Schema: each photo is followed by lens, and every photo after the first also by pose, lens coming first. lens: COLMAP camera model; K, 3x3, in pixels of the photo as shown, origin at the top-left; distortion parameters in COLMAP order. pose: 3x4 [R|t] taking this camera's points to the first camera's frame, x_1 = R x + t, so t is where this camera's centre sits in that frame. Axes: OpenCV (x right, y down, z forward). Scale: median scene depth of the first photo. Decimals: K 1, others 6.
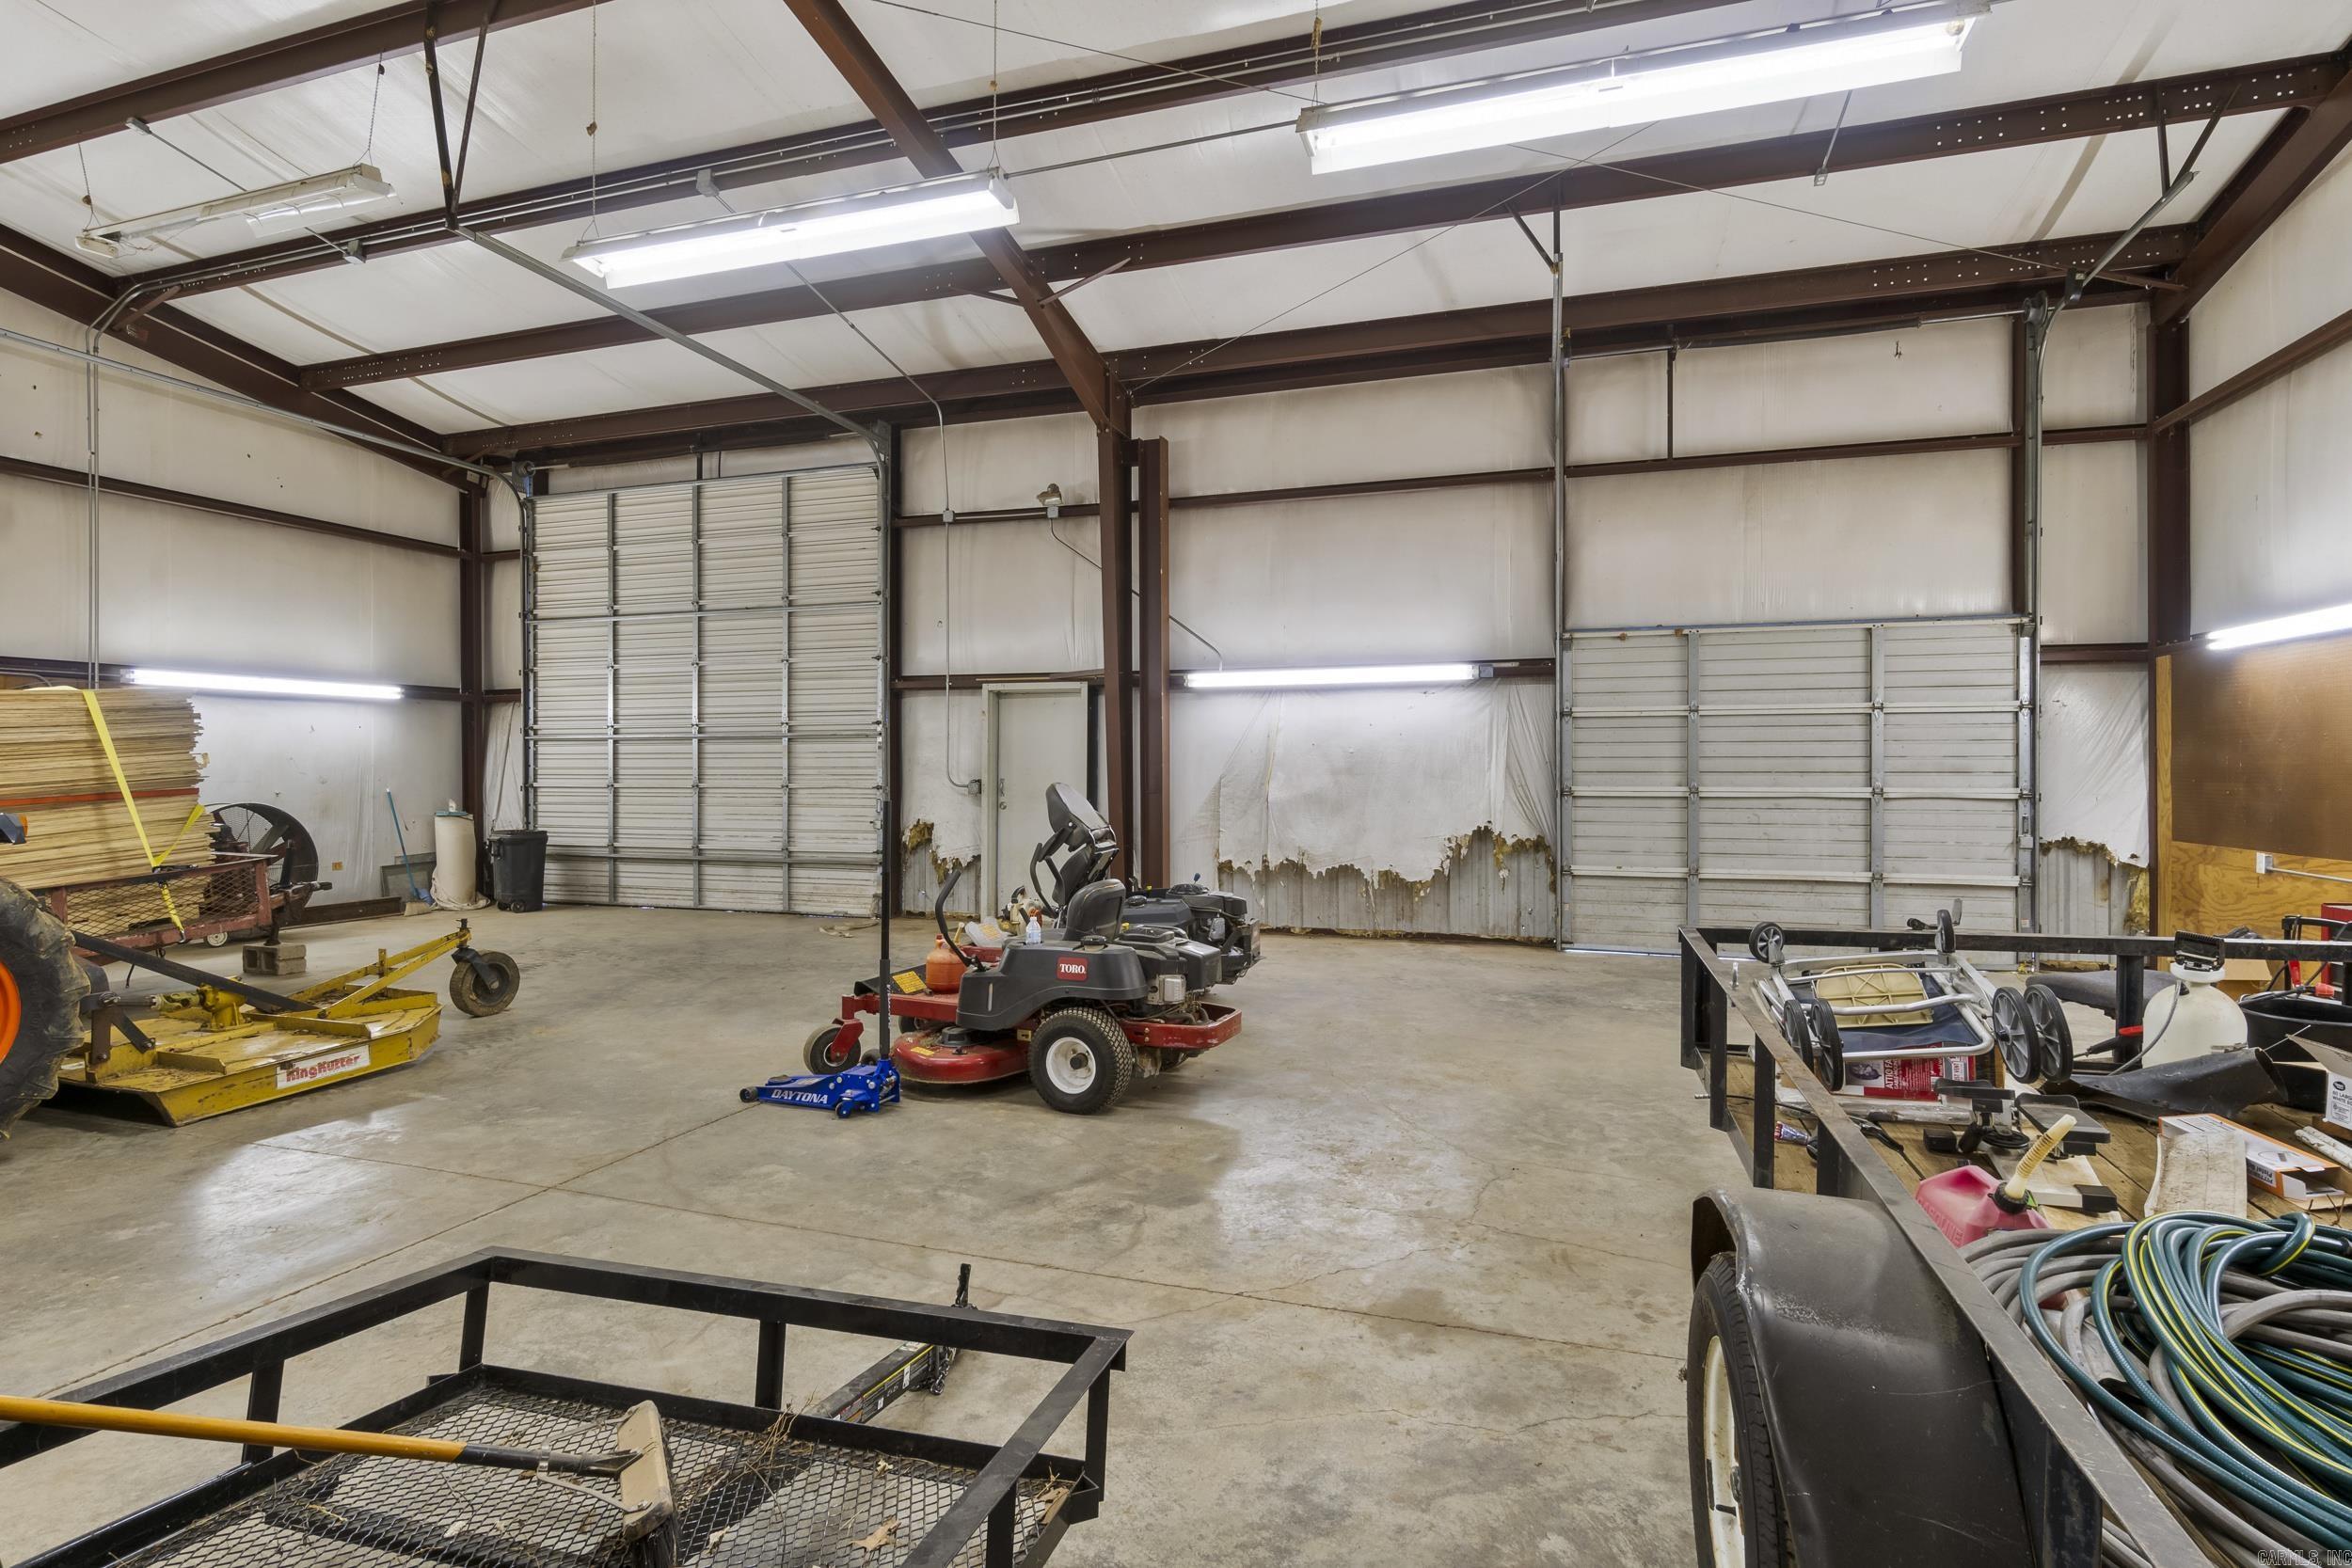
lens RADIAL K [[1194.9, 0, 1161.4], [0, 1194.9, 773.8], [0, 0, 1]] dist [-0.001207, -0.000113]
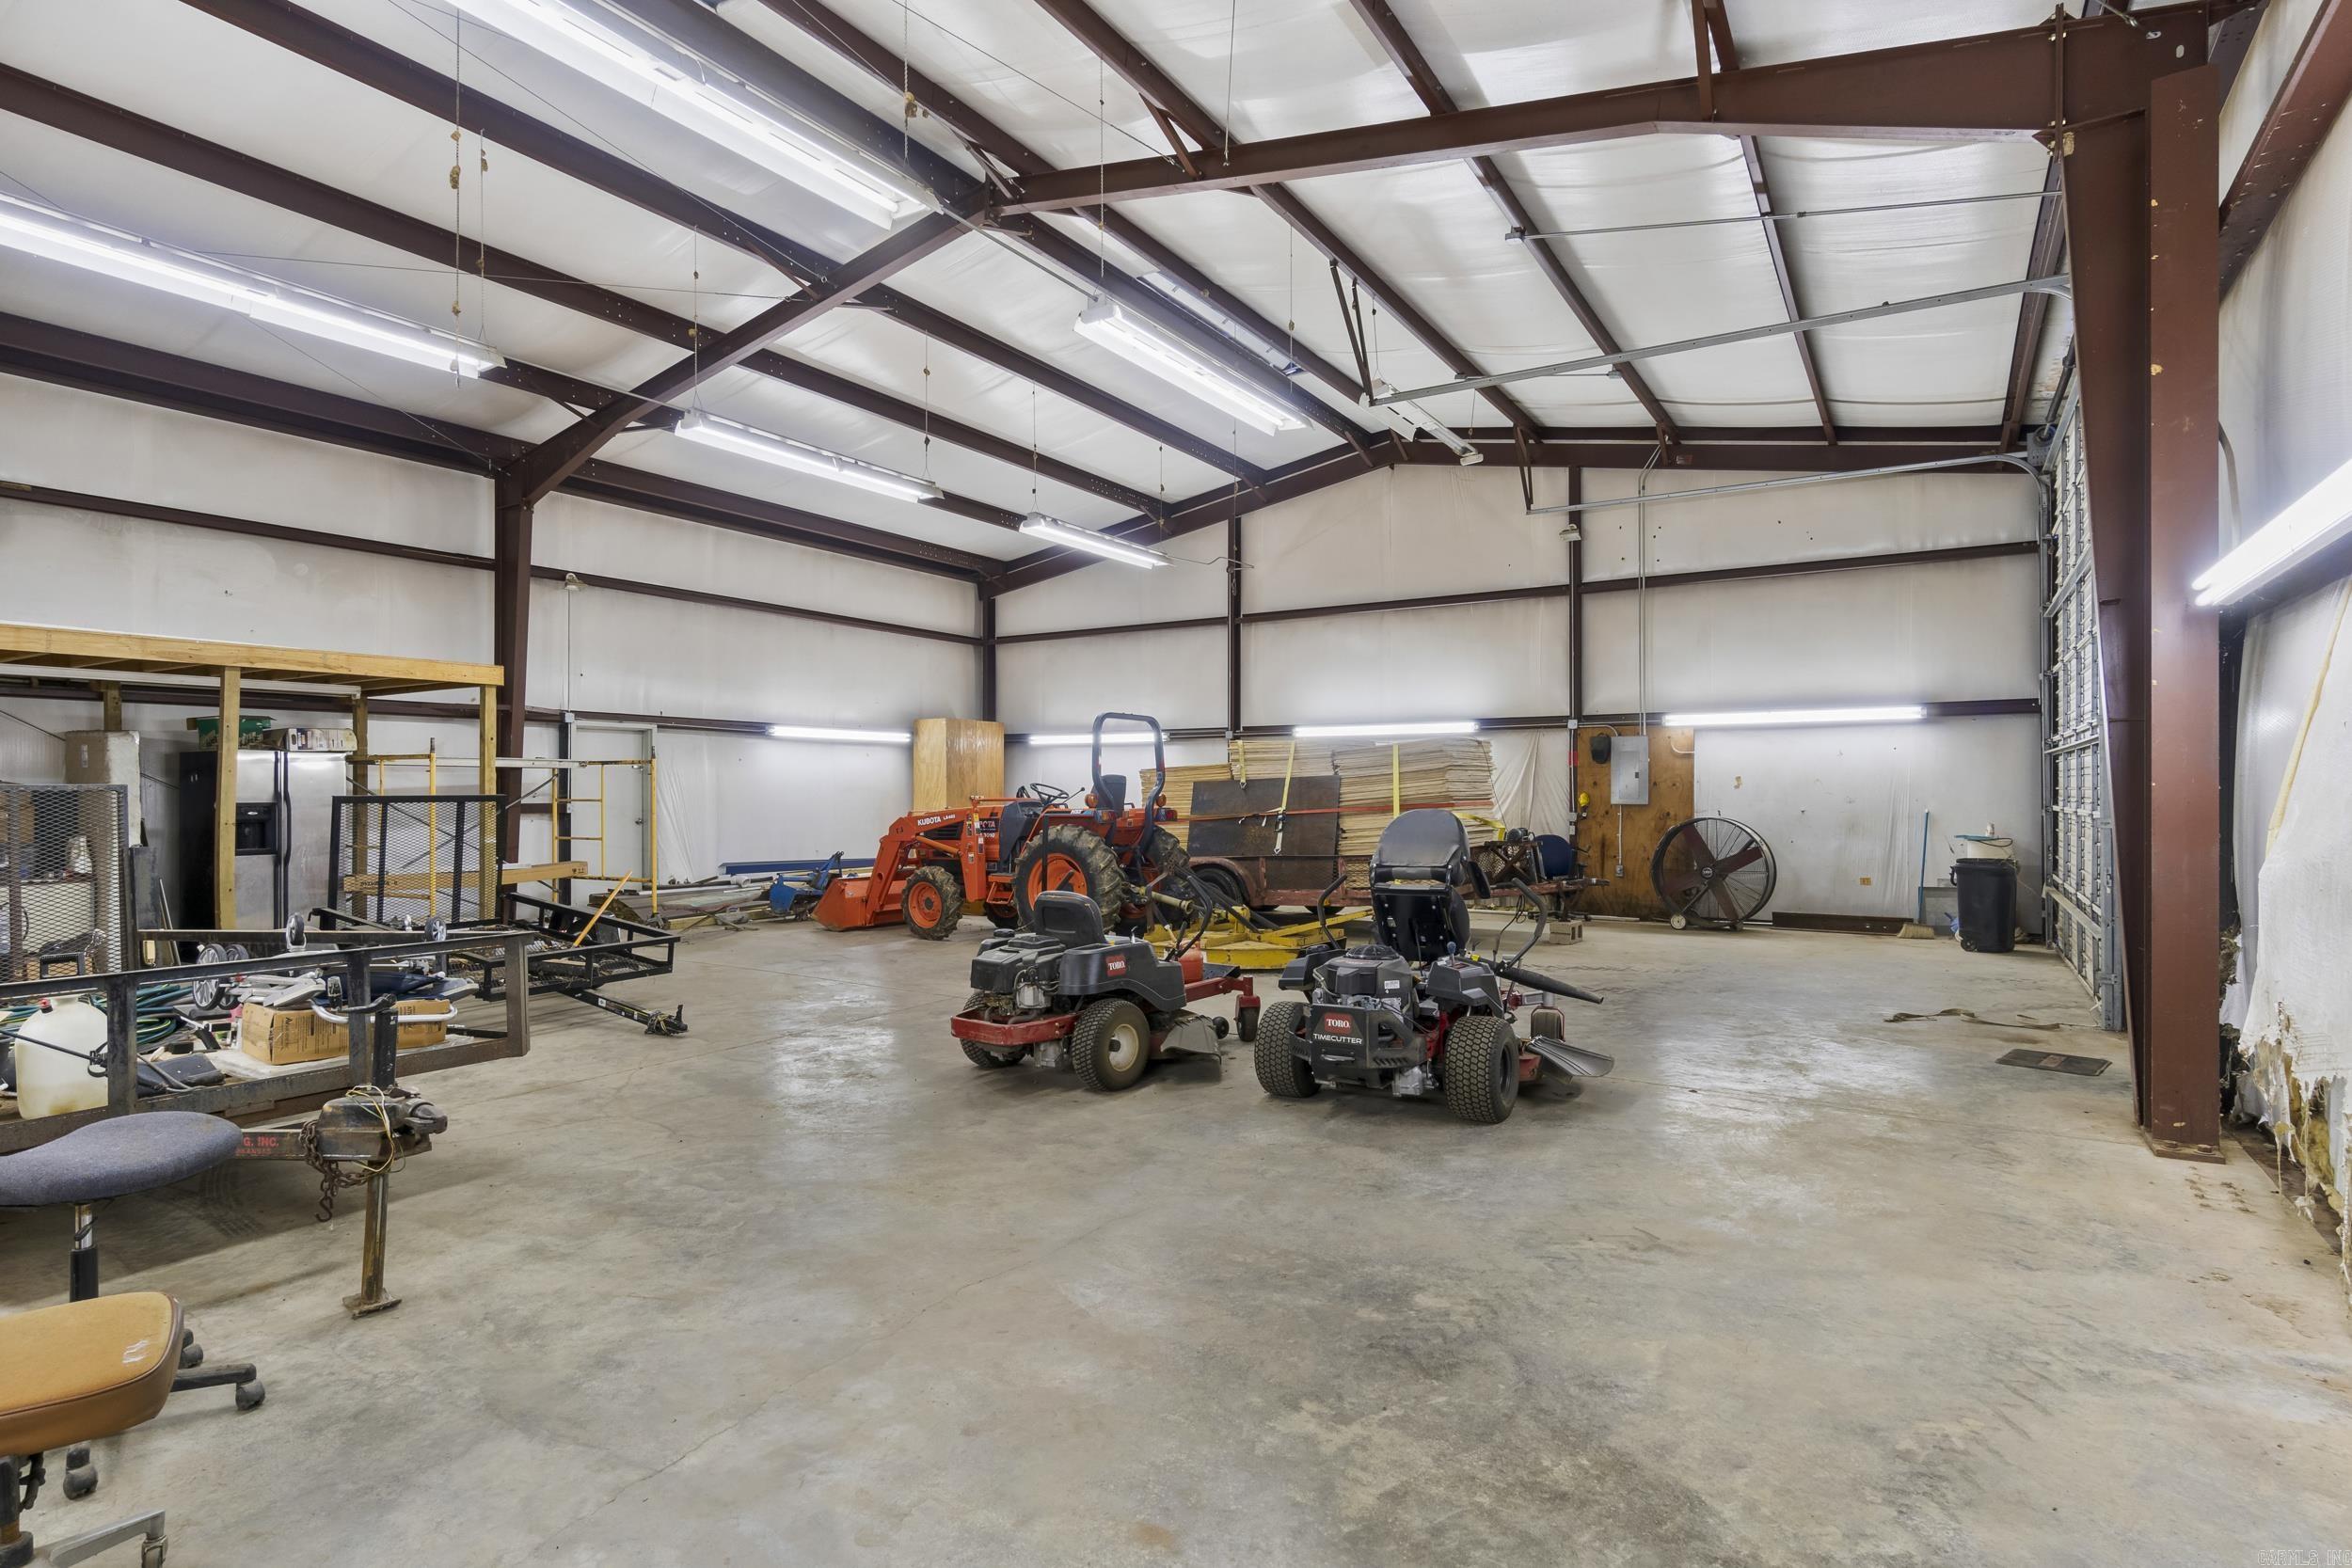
lens RADIAL K [[1194.9, 0, 1162.7], [0, 1194.9, 783.1], [0, 0, 1]] dist [-0.001207, -0.000113]
pose [[-0.256922, -0.001009, -0.966432, 1.186736], [-0.003816, 0.999993, -0.000029, -0.017069], [0.966425, 0.003681, -0.256924, 1.600190]]
